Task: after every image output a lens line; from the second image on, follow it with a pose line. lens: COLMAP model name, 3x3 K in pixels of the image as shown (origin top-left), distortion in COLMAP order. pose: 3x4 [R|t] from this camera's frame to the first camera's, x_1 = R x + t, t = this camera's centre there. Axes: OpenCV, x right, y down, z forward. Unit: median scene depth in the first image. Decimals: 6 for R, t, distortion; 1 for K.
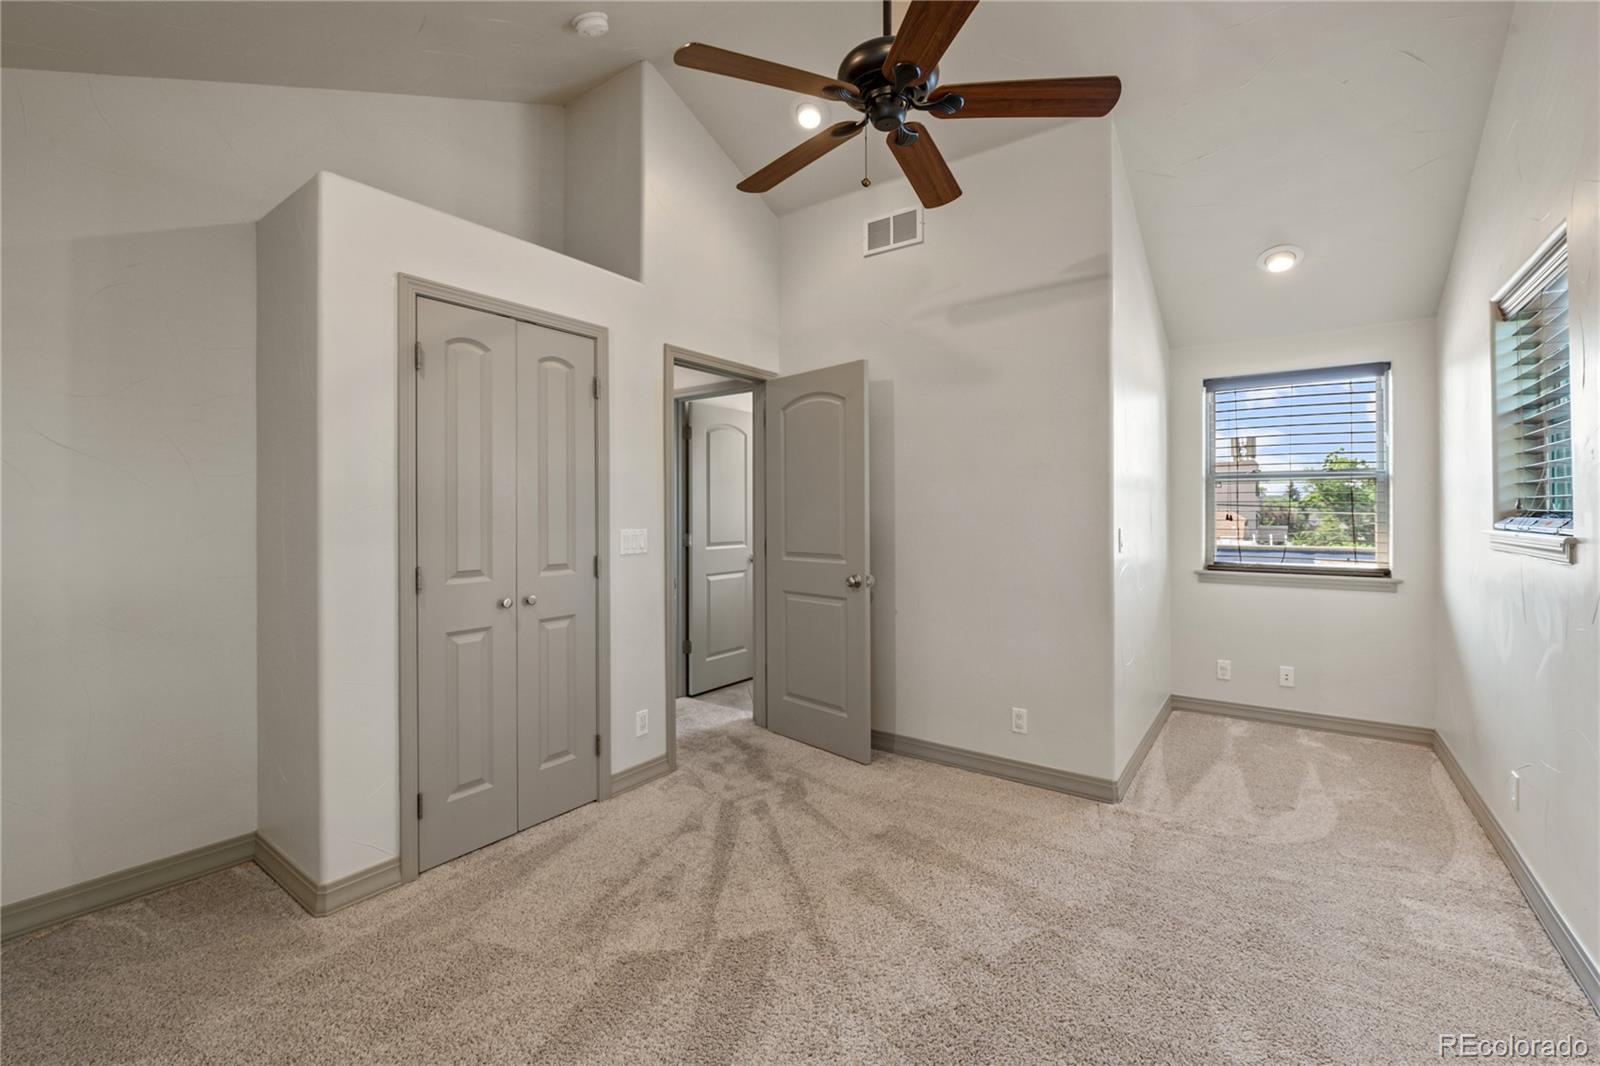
lens RADIAL K [[677.2, 0, 799.9], [0, 677.2, 523.0], [0, 0, 1]] dist [-0.000726, -0.004962]
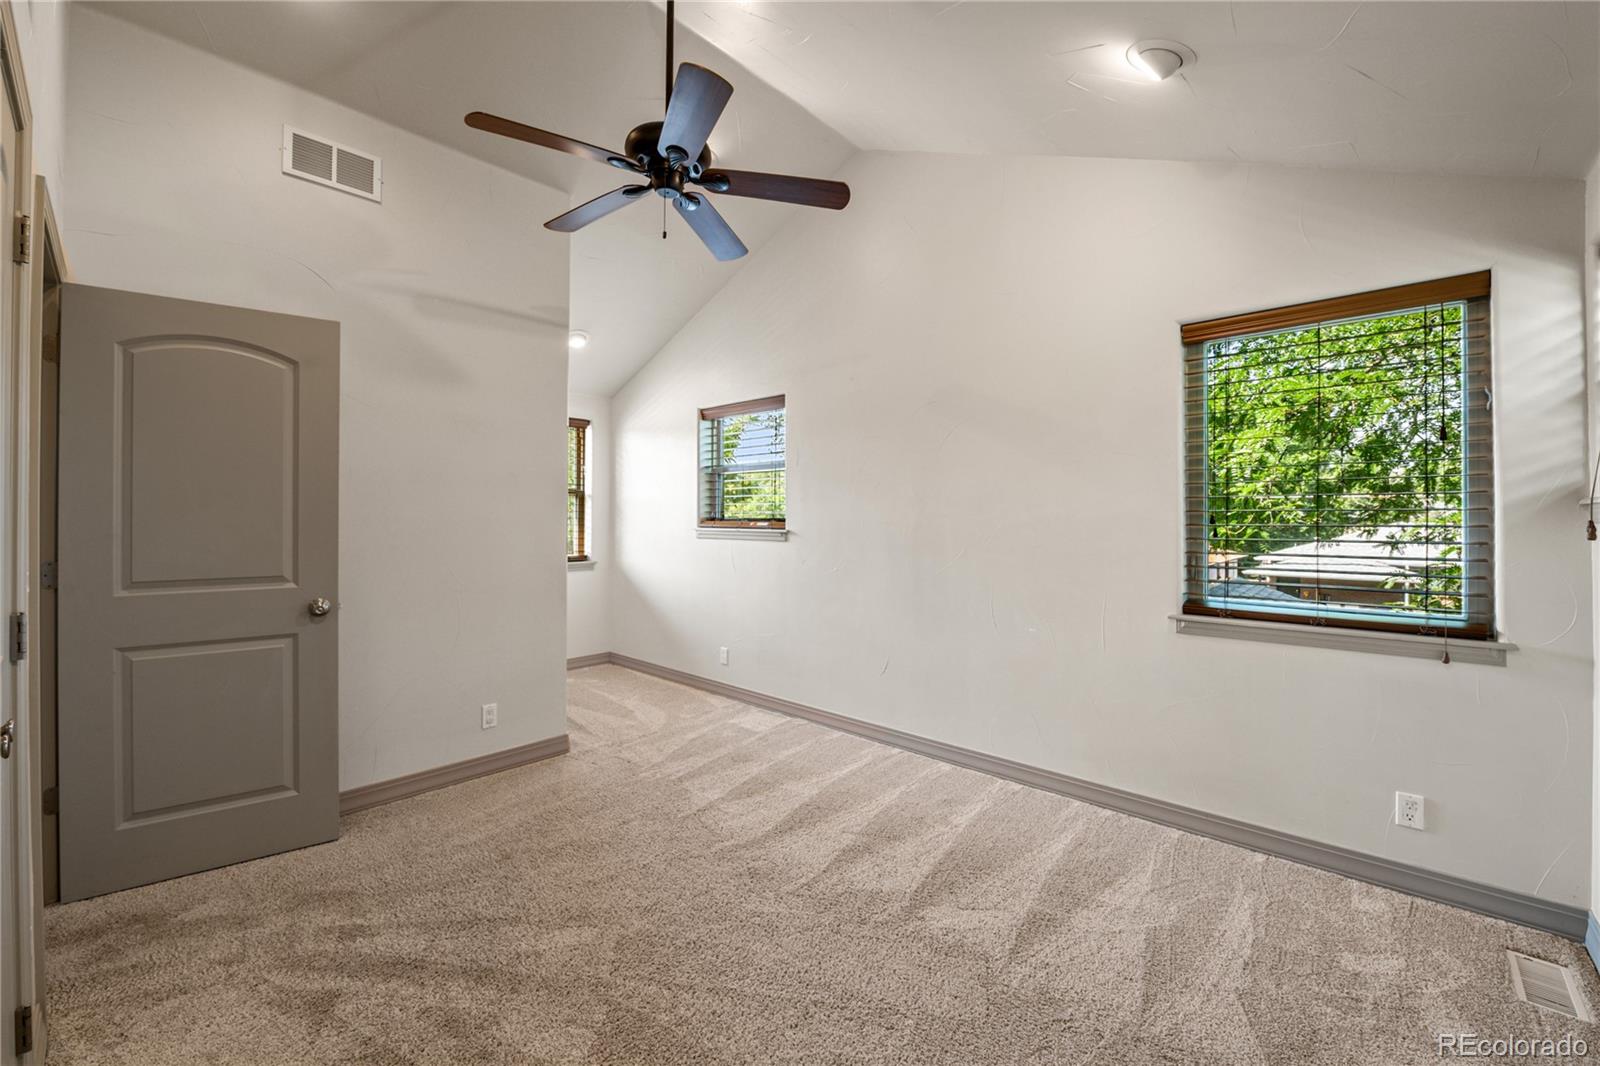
lens RADIAL K [[656.5, 0, 797.9], [0, 656.5, 530.7], [0, 0, 1]] dist [-0.003364, -0.000500]
pose [[0.106458, -0.017625, 0.994161, -0.700199], [0.012835, 0.999784, 0.016350, -0.006899], [-0.994234, 0.011019, 0.106661, 0.456058]]
